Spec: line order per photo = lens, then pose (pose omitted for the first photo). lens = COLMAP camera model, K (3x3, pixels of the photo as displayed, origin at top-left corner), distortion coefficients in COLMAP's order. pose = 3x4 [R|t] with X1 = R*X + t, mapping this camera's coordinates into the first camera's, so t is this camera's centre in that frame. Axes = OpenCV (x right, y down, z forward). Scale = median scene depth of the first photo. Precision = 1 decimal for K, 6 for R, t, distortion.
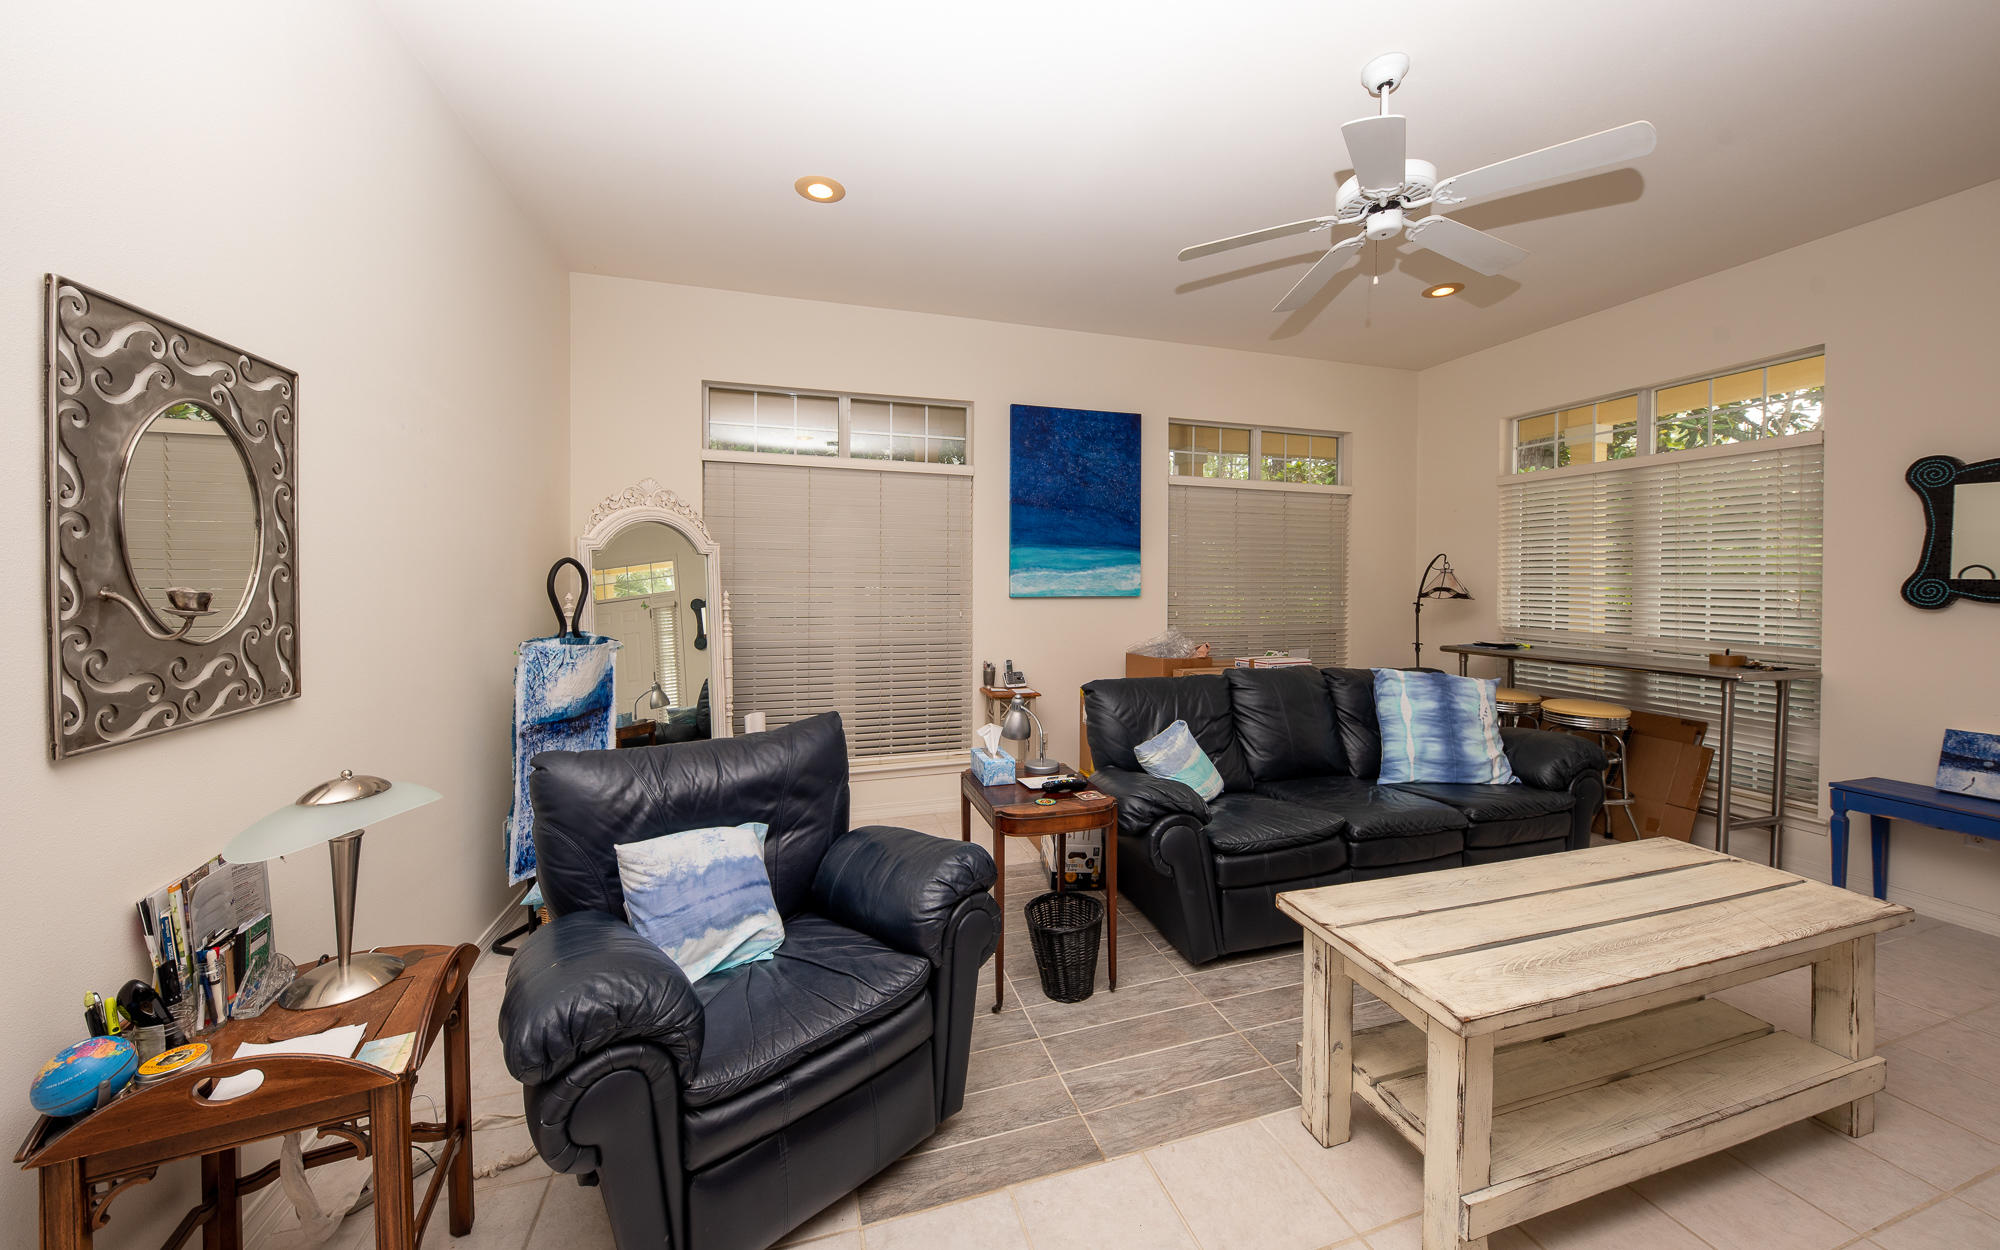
lens RADIAL K [[687.3, 0, 1000.5], [0, 687.3, 586.4], [0, 0, 1]] dist [0.006071, -0.005940]
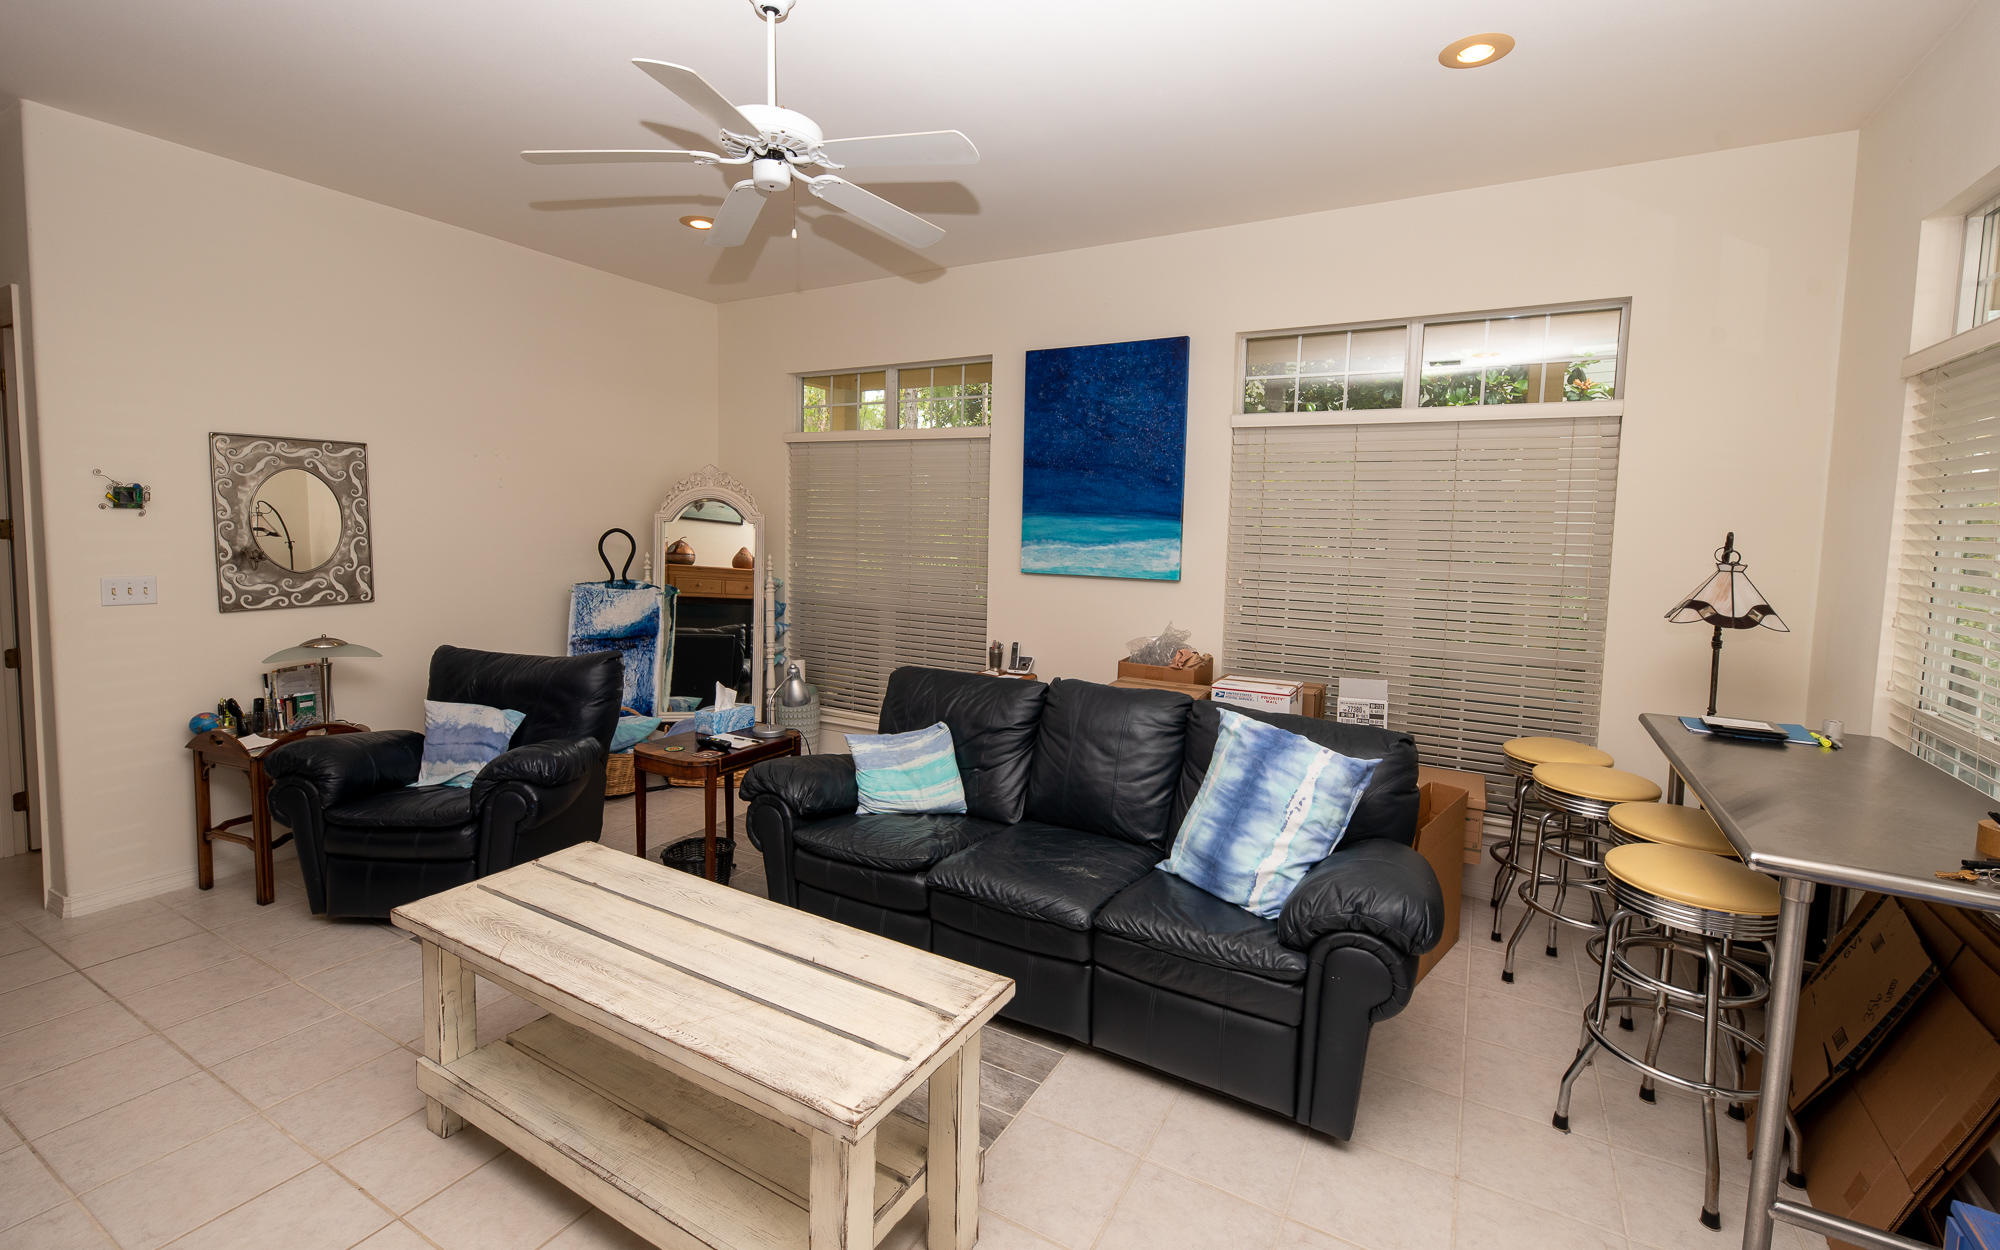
lens RADIAL K [[861.6, 0, 1005.1], [0, 861.6, 585.1], [0, 0, 1]] dist [0.015911, -0.005875]
pose [[0.686439, 0.065798, -0.724205, 1.050545], [-0.026643, 0.997505, 0.065374, -0.052110], [0.726699, -0.025580, 0.686479, 0.287623]]
